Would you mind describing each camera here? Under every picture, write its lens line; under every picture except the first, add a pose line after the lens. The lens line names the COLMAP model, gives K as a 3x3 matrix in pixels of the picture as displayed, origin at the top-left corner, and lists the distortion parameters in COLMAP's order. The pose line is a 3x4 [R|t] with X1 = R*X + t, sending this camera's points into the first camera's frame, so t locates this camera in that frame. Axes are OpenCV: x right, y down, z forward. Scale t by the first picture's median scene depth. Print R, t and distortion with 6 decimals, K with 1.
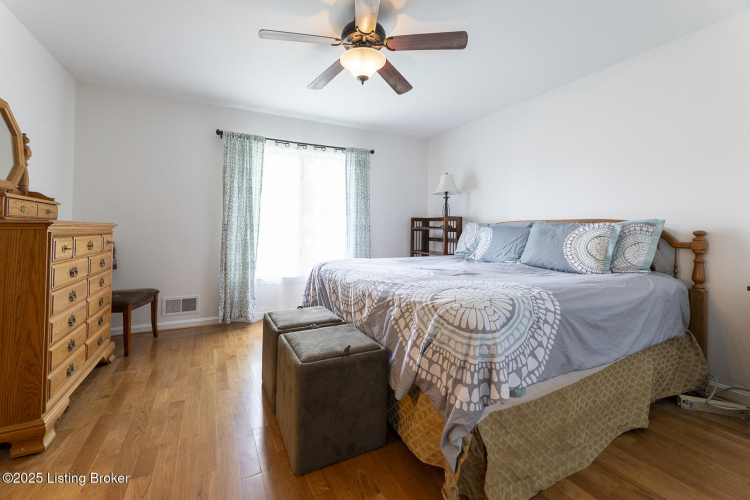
lens RADIAL K [[299.5, 0, 370.0], [0, 299.5, 225.5], [0, 0, 1]] dist [-0.002666, 0.000363]
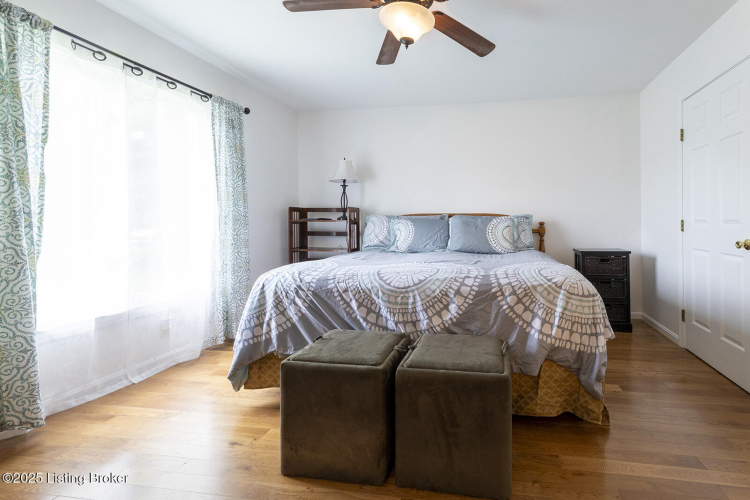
lens RADIAL K [[355.9, 0, 378.9], [0, 355.9, 225.7], [0, 0, 1]] dist [0.003963, -0.000711]
pose [[0.599426, -0.013249, 0.800320, -0.603173], [-0.006034, 0.999760, 0.021070, 0.002776], [-0.800407, -0.017459, 0.599202, 0.319689]]
